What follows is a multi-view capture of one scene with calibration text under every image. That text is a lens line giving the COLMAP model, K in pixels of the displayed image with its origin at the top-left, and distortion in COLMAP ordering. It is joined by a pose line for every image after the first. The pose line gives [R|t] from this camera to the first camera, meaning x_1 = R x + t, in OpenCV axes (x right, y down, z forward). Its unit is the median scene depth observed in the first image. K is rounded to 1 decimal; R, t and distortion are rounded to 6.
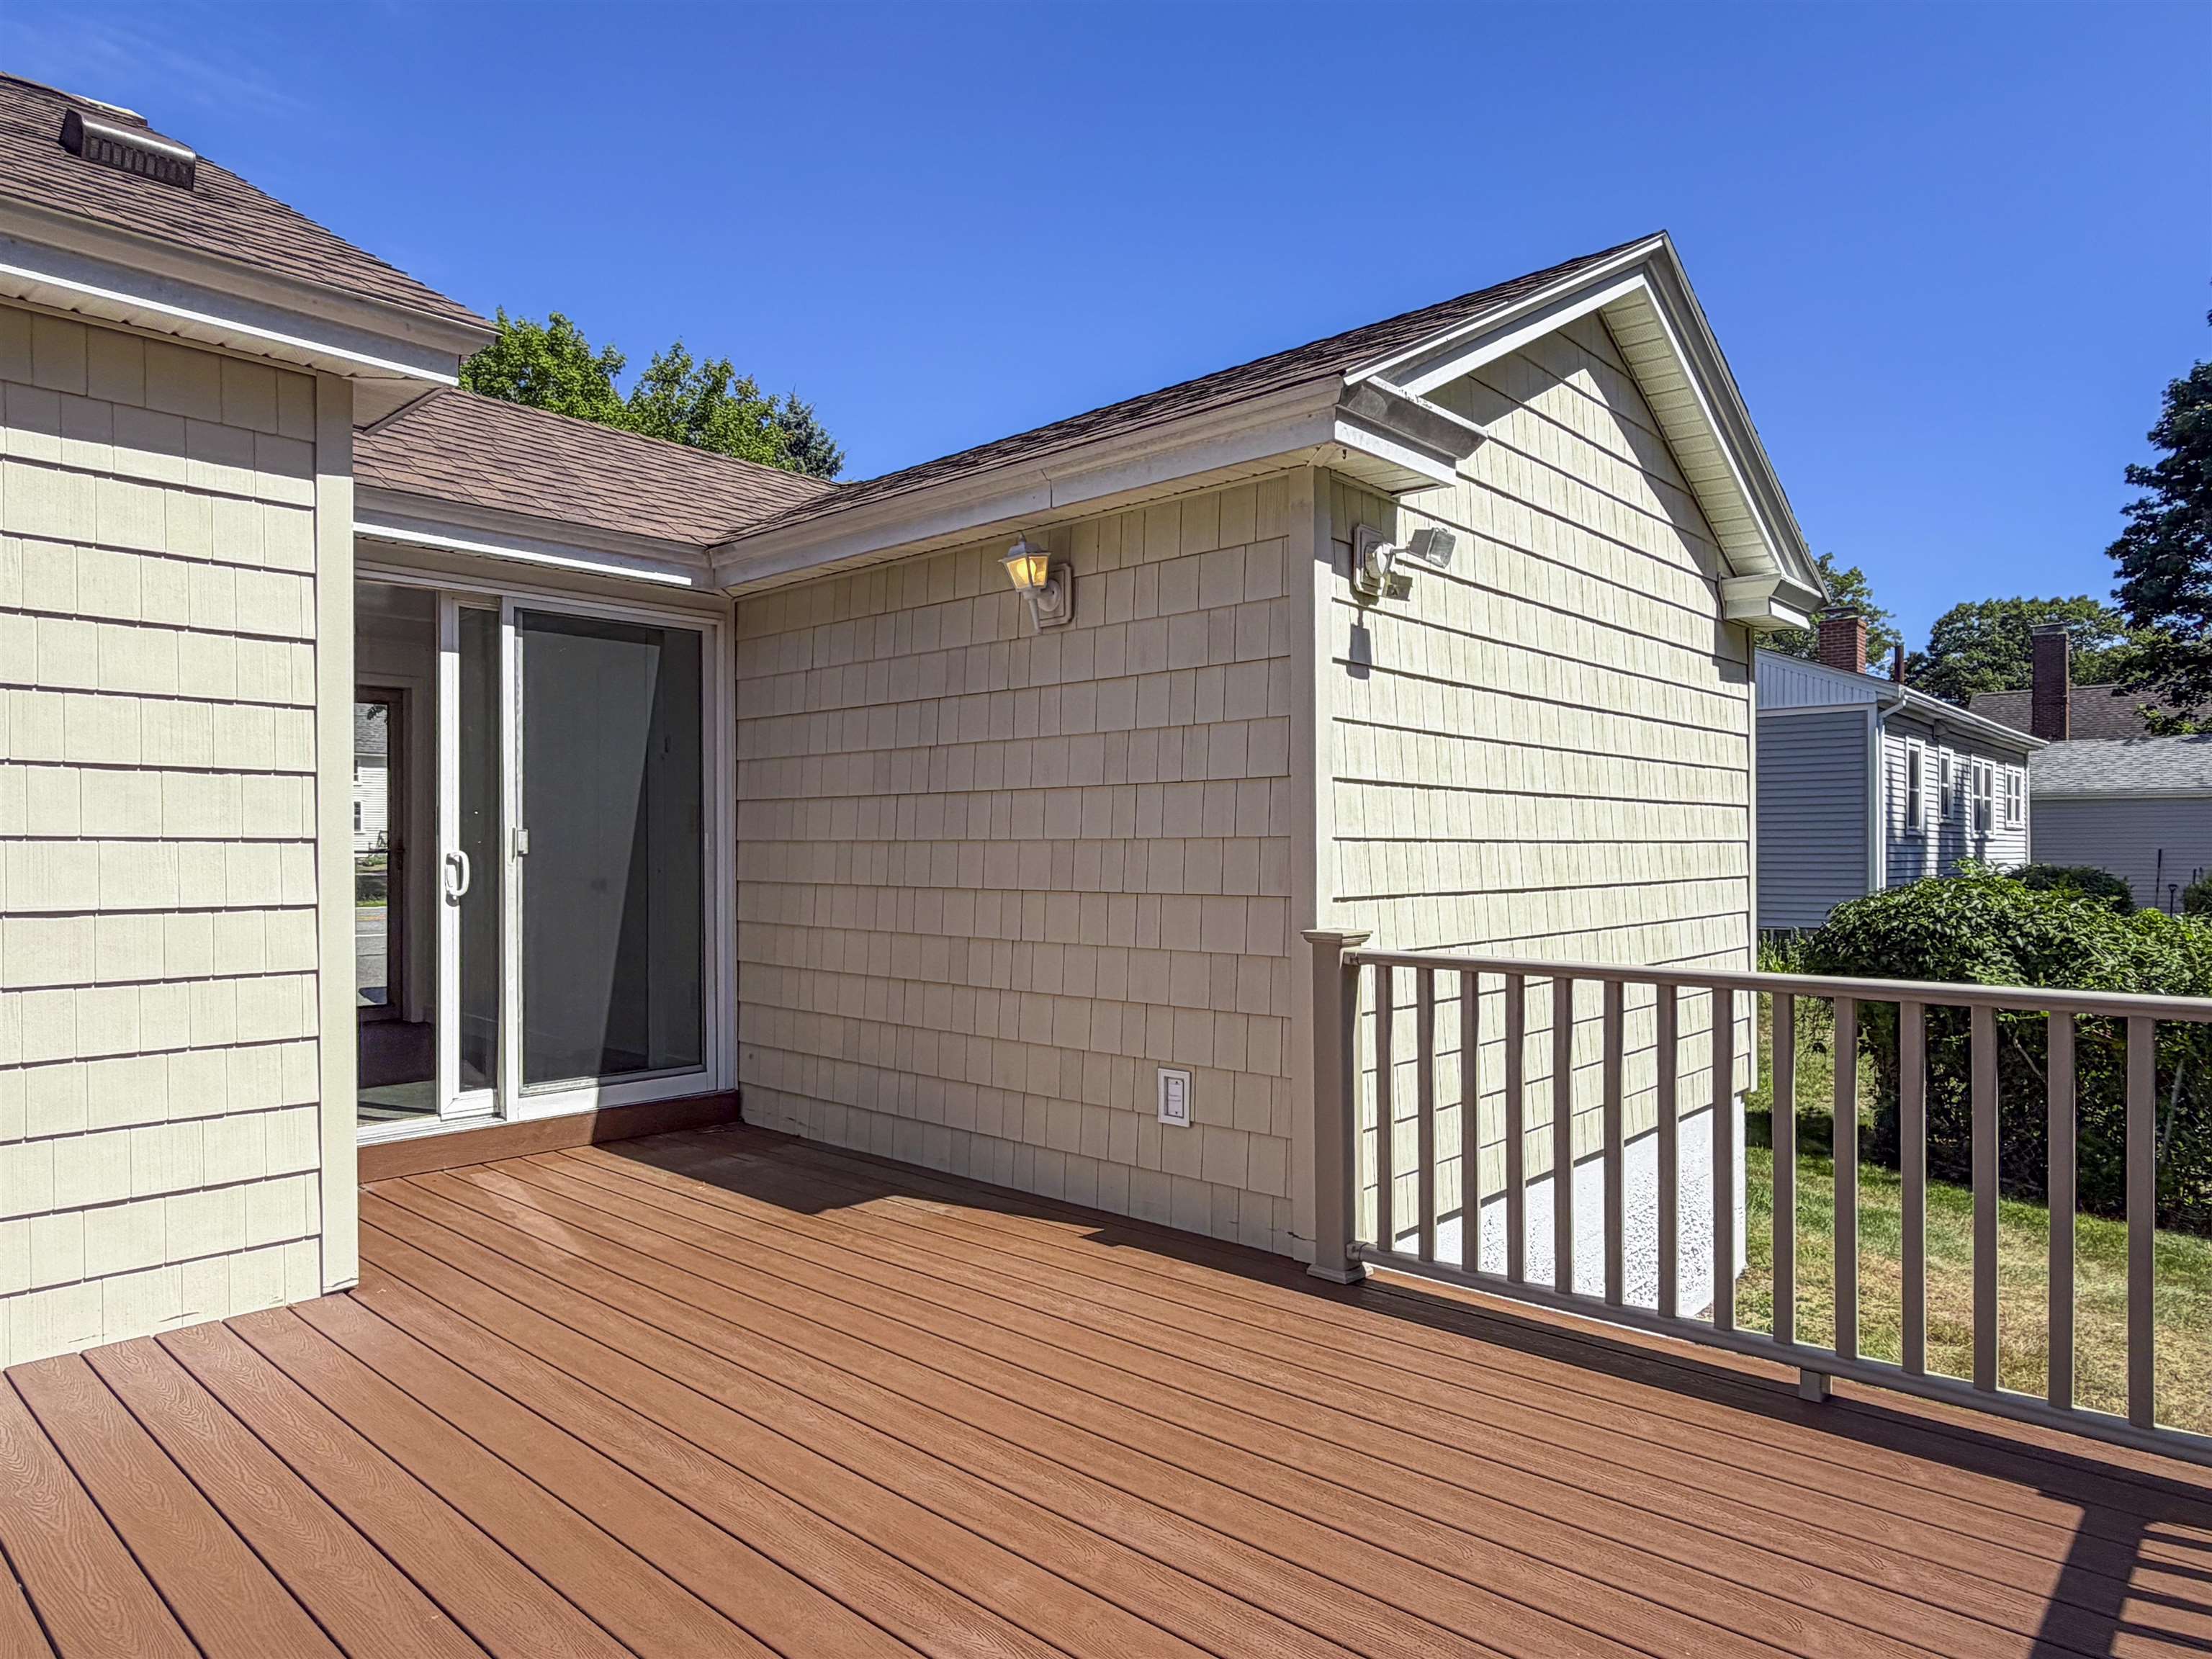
lens RADIAL K [[1327.7, 0, 1097.4], [0, 1327.7, 835.9], [0, 0, 1]] dist [0.002048, 0.001599]
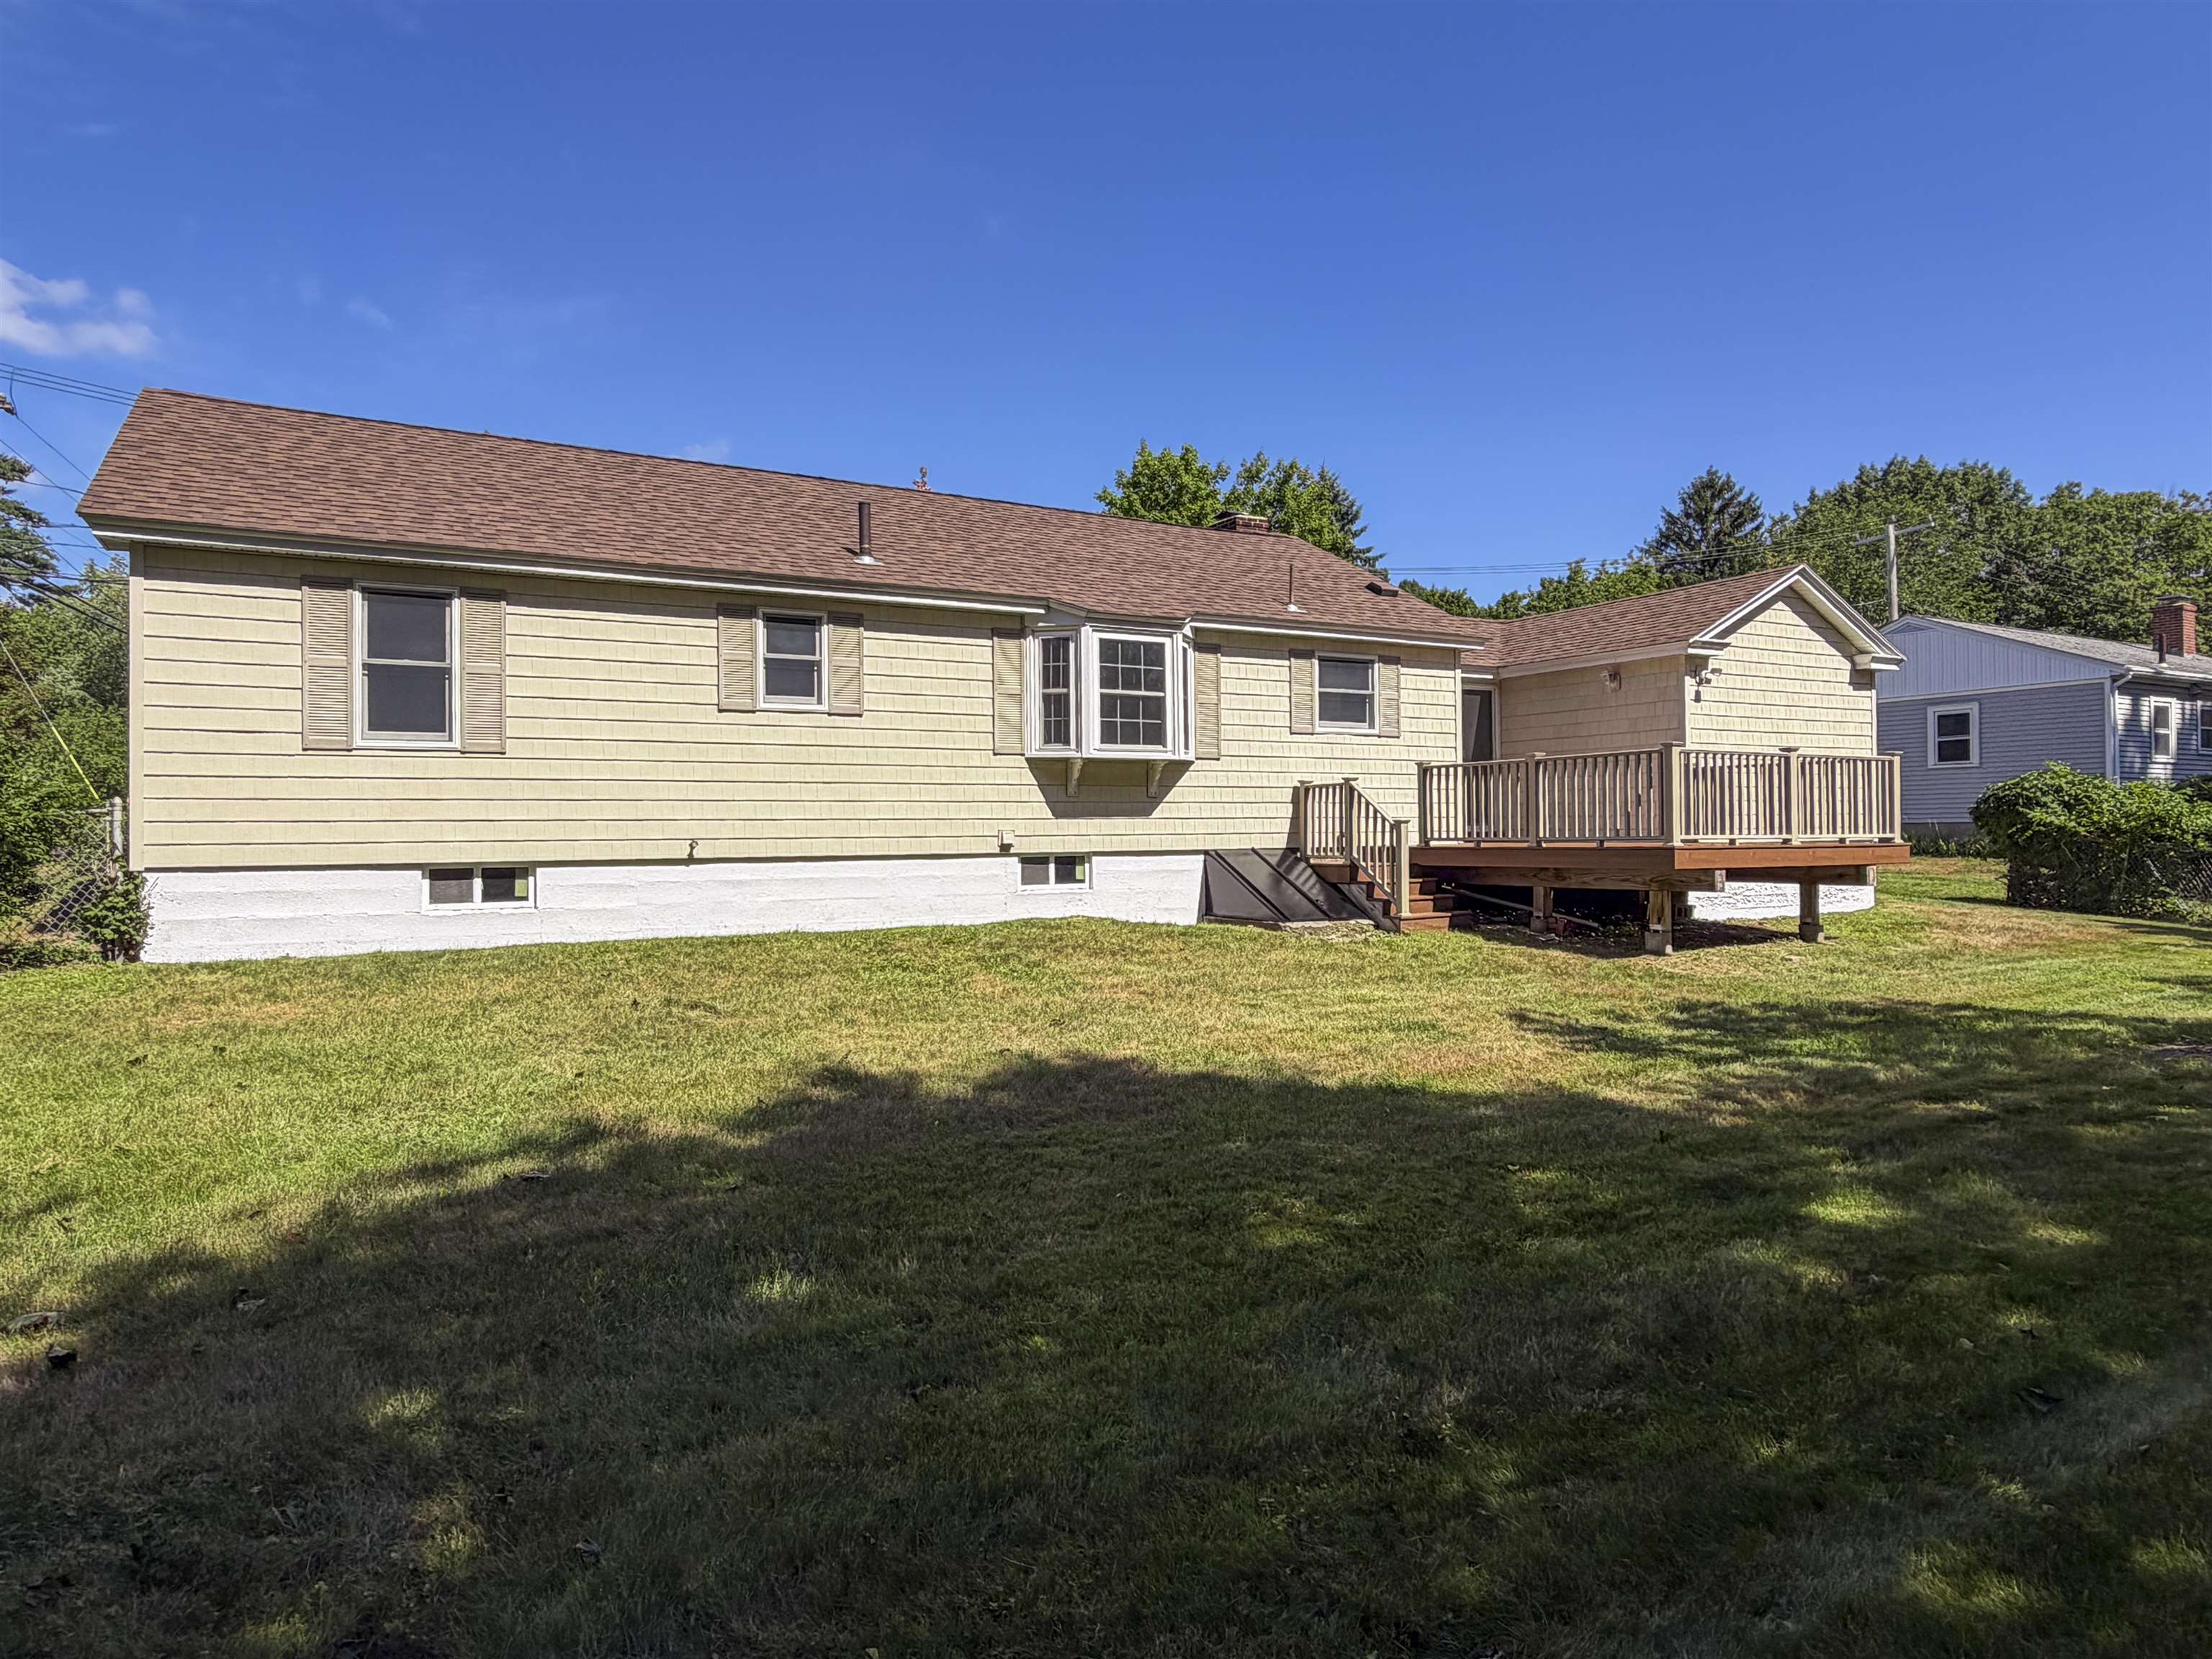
lens RADIAL K [[1327.7, 0, 1097.4], [0, 1327.7, 835.9], [0, 0, 1]] dist [0.002048, 0.001599]
pose [[0.950459, -0.006692, -0.310779, -0.178083], [0.011572, 0.999837, 0.013861, 0.128468], [0.310636, -0.016771, 0.950381, -2.125013]]
